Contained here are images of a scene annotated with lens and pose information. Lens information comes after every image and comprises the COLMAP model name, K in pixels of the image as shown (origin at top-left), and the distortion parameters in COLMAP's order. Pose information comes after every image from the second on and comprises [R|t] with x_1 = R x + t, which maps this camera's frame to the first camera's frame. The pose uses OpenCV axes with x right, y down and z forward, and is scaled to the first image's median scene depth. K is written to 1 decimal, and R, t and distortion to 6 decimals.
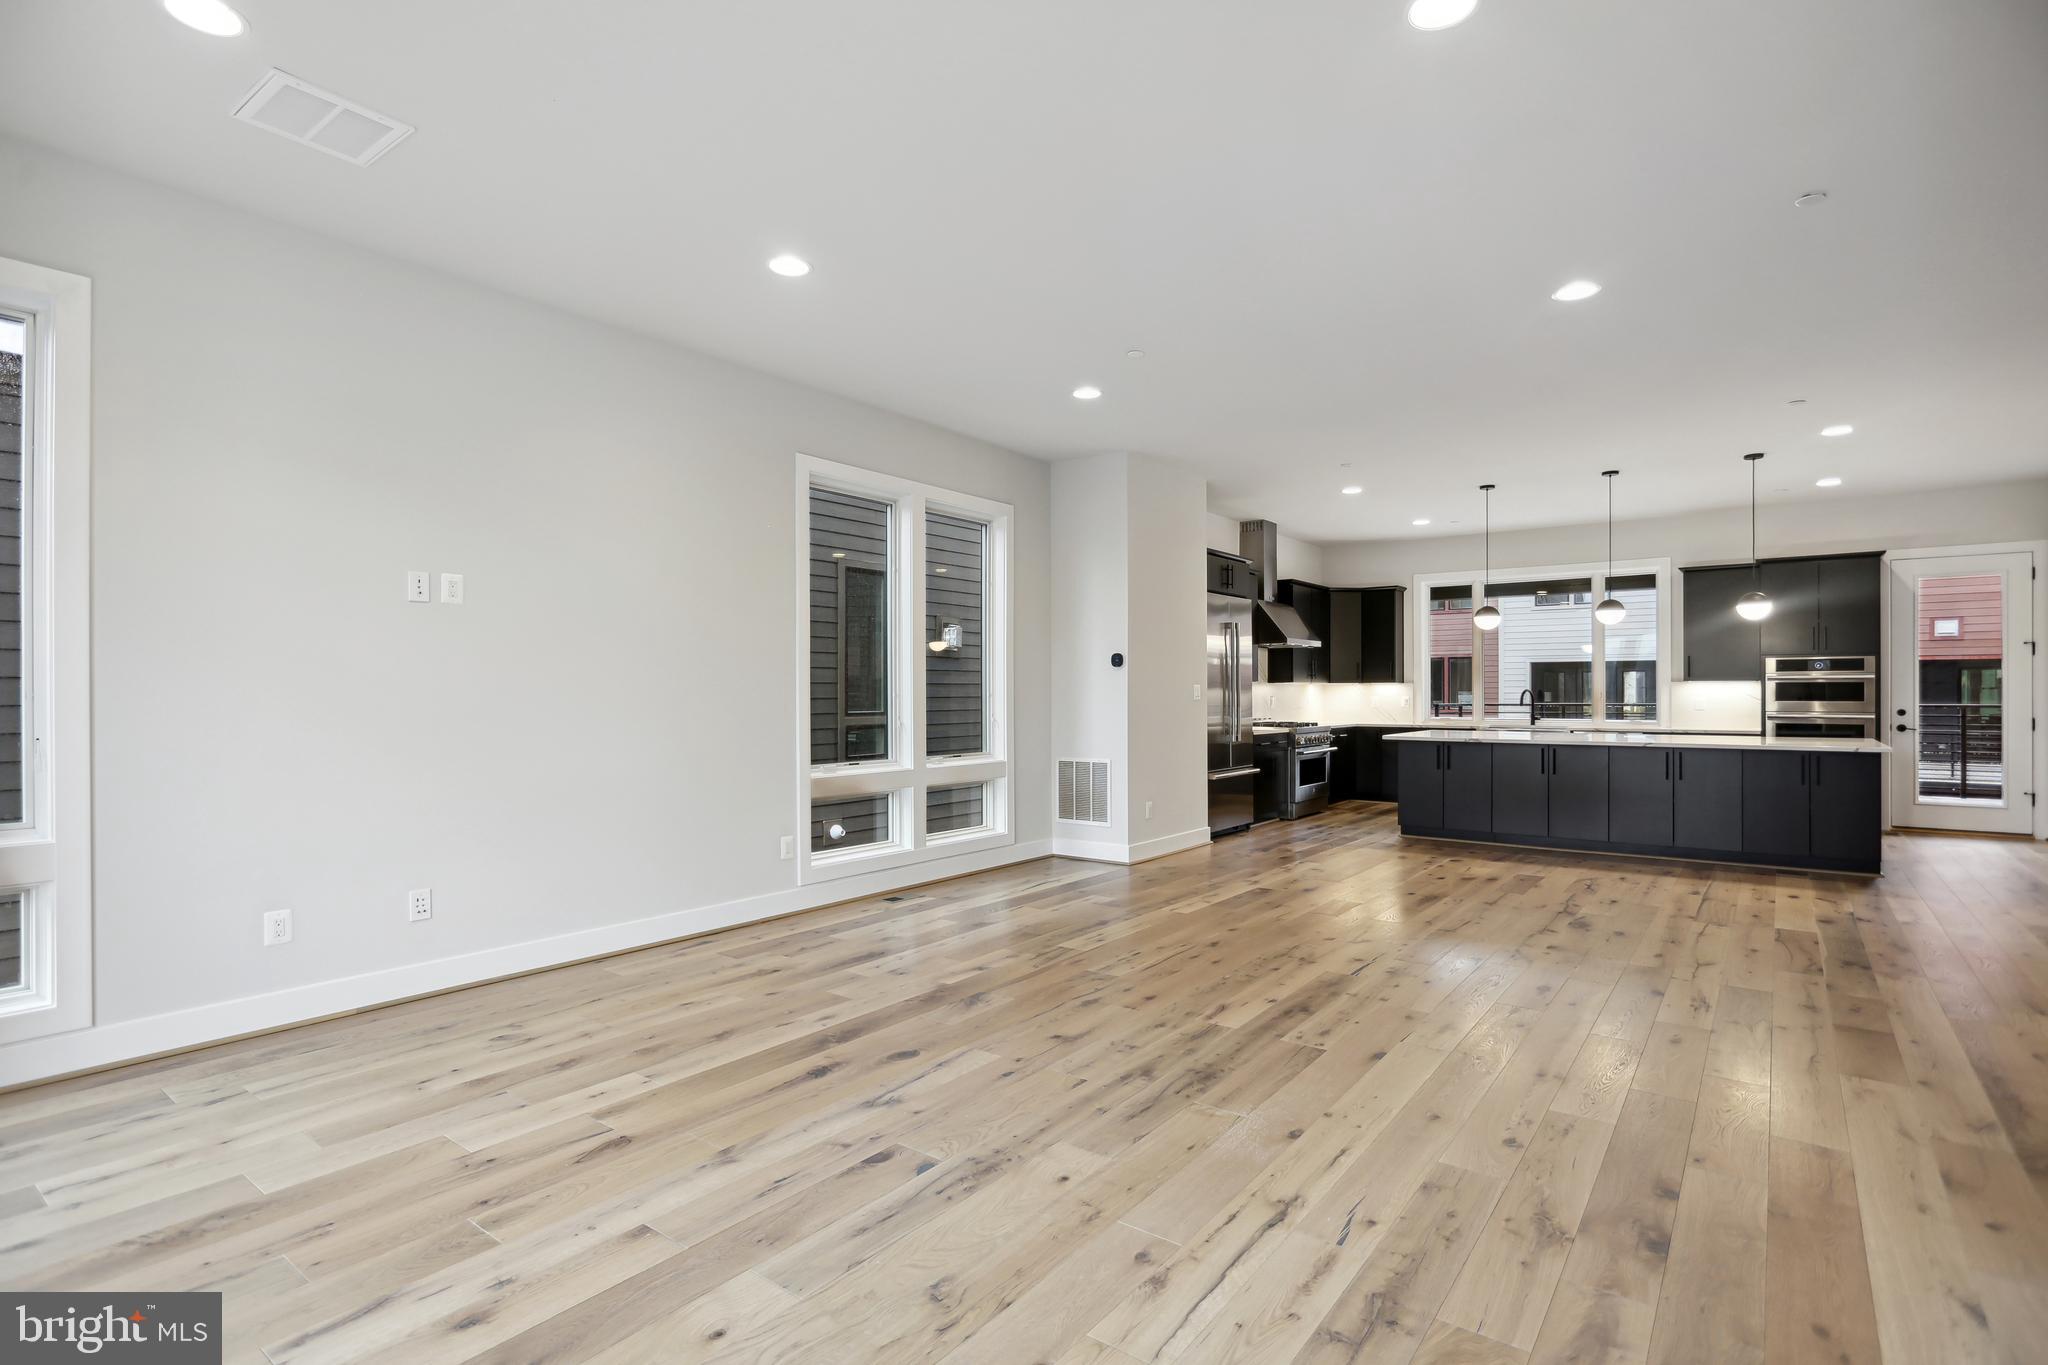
lens RADIAL K [[1011.6, 0, 1024.0], [0, 1011.6, 682.5], [0, 0, 1]] dist [-0.000473, 0.000011]
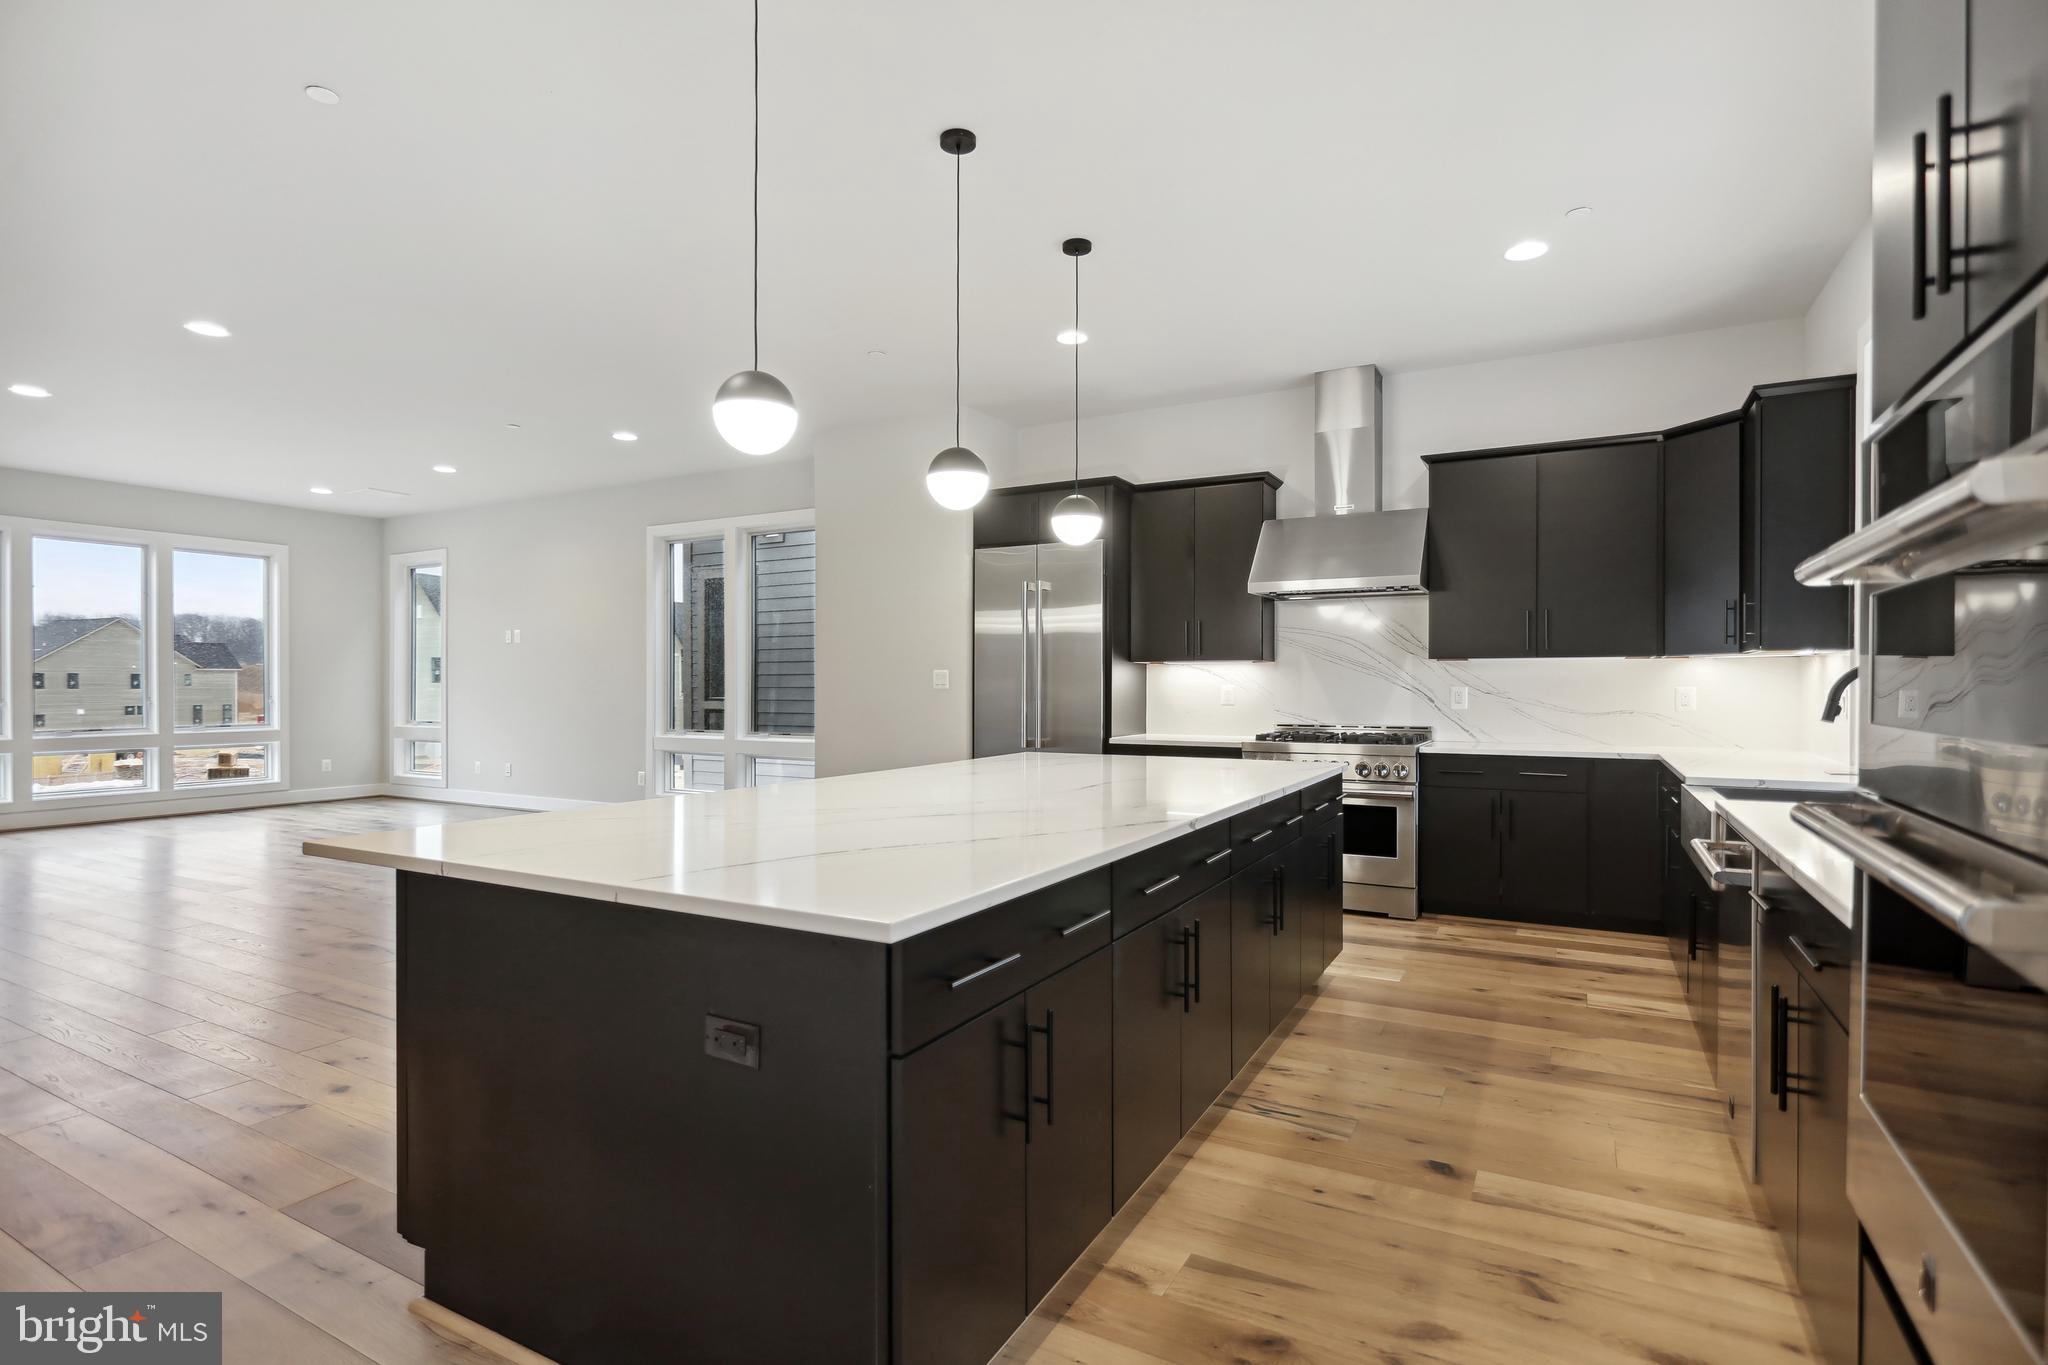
lens RADIAL K [[1011.6, 0, 1024.0], [0, 1011.6, 682.5], [0, 0, 1]] dist [-0.000473, 0.000011]
pose [[0.136215, 0.001792, -0.990678, 0.929130], [0.010317, 0.999942, 0.003228, 0.009244], [0.990626, -0.010660, 0.136188, 0.903084]]
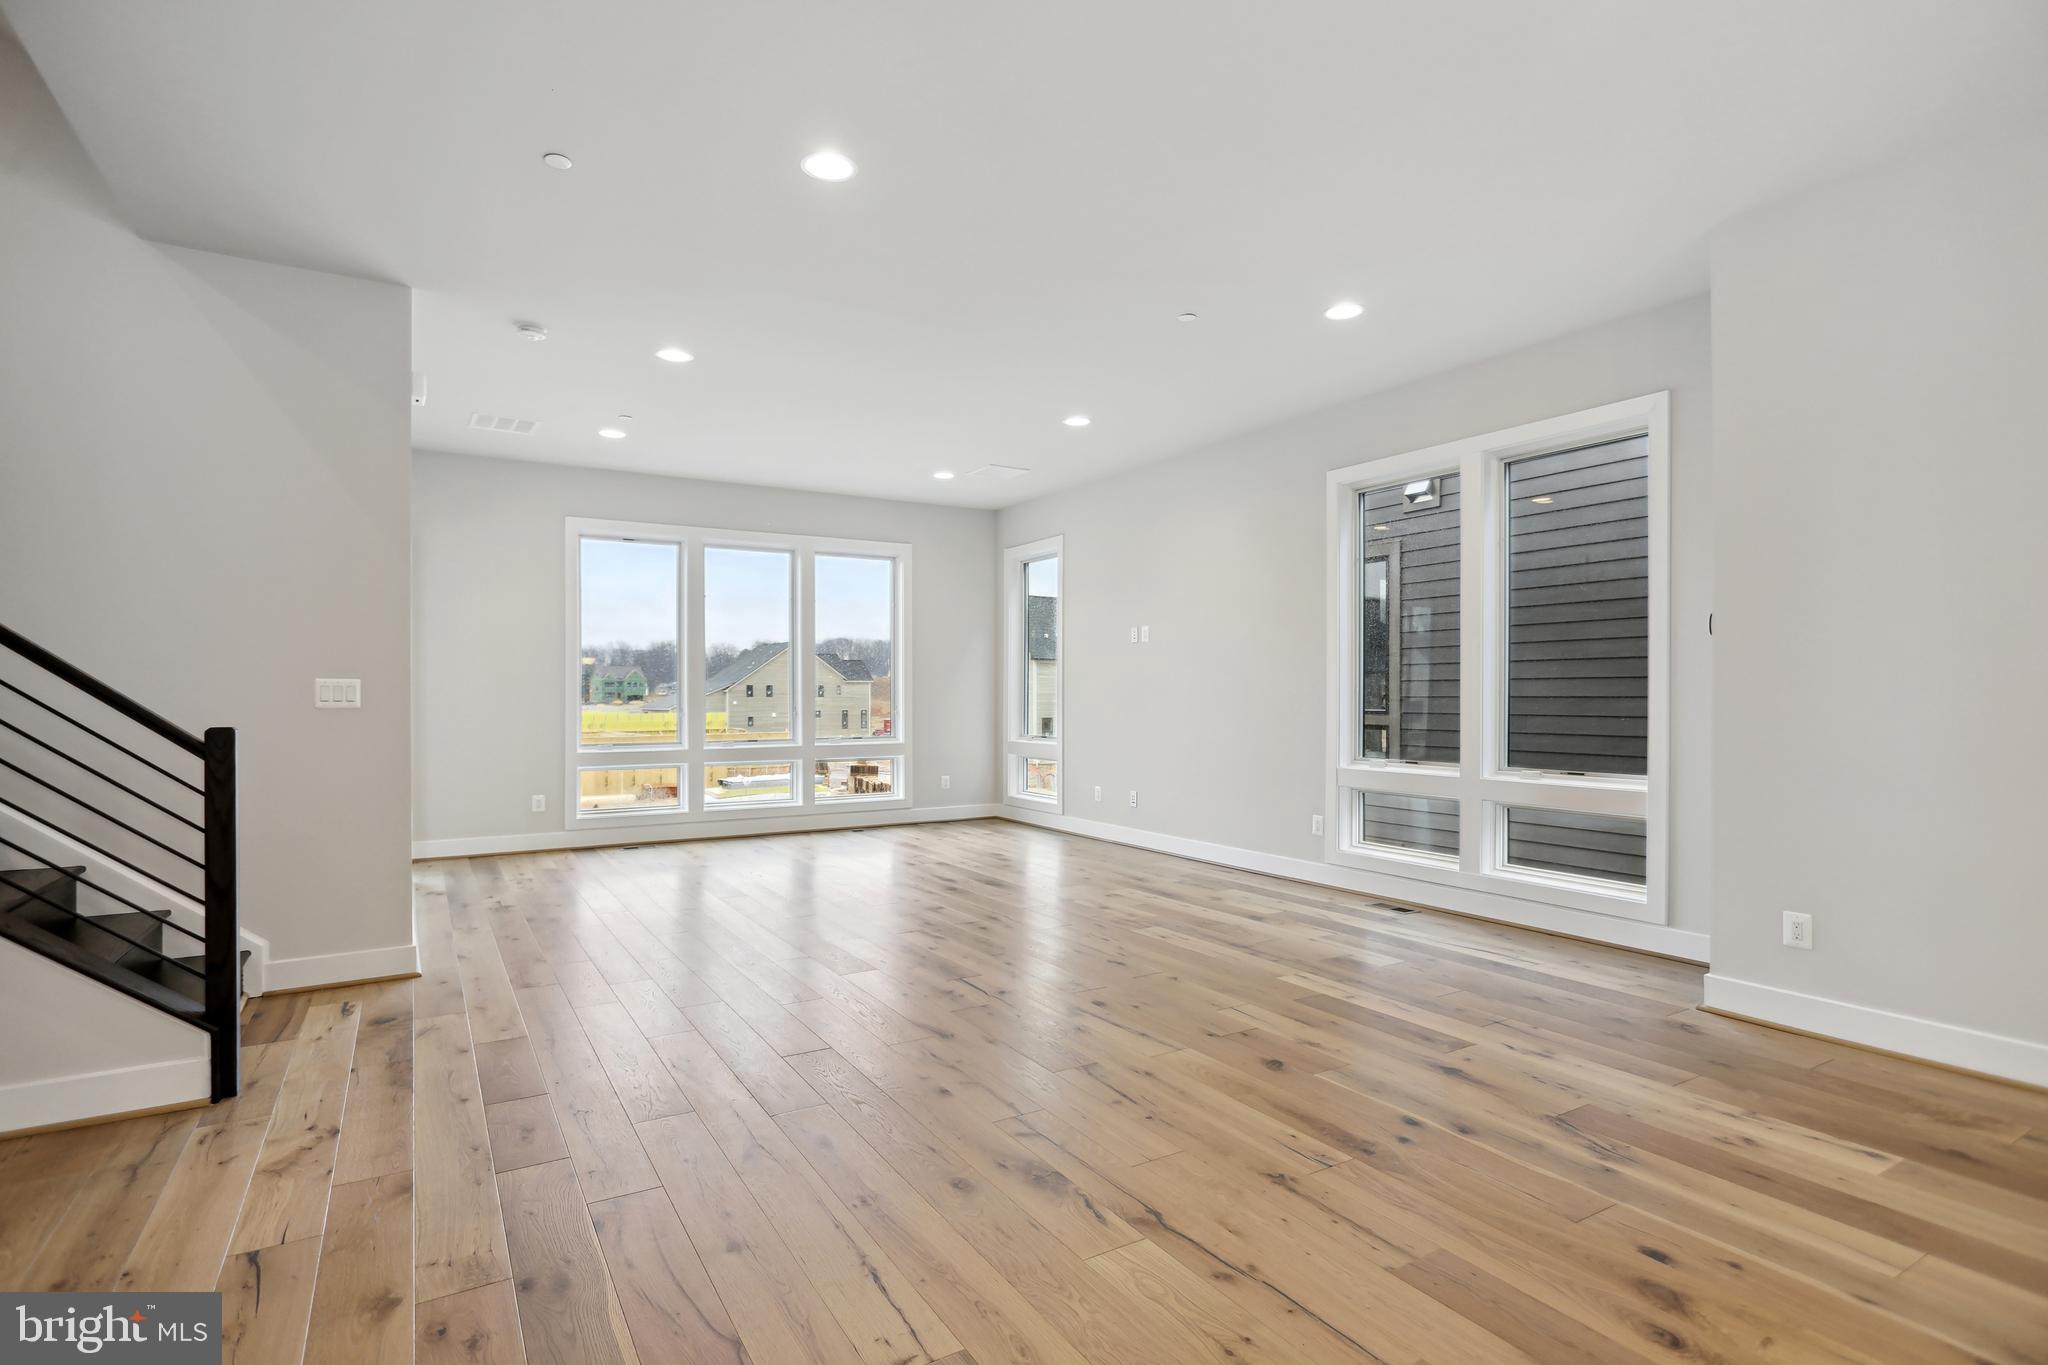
lens RADIAL K [[1011.6, 0, 1024.0], [0, 1011.6, 682.5], [0, 0, 1]] dist [-0.000473, 0.000011]
pose [[-0.365872, -0.006759, -0.930641, 0.611934], [0.011451, 0.999865, -0.011763, 0.008783], [0.930595, -0.014960, -0.365745, 0.723676]]
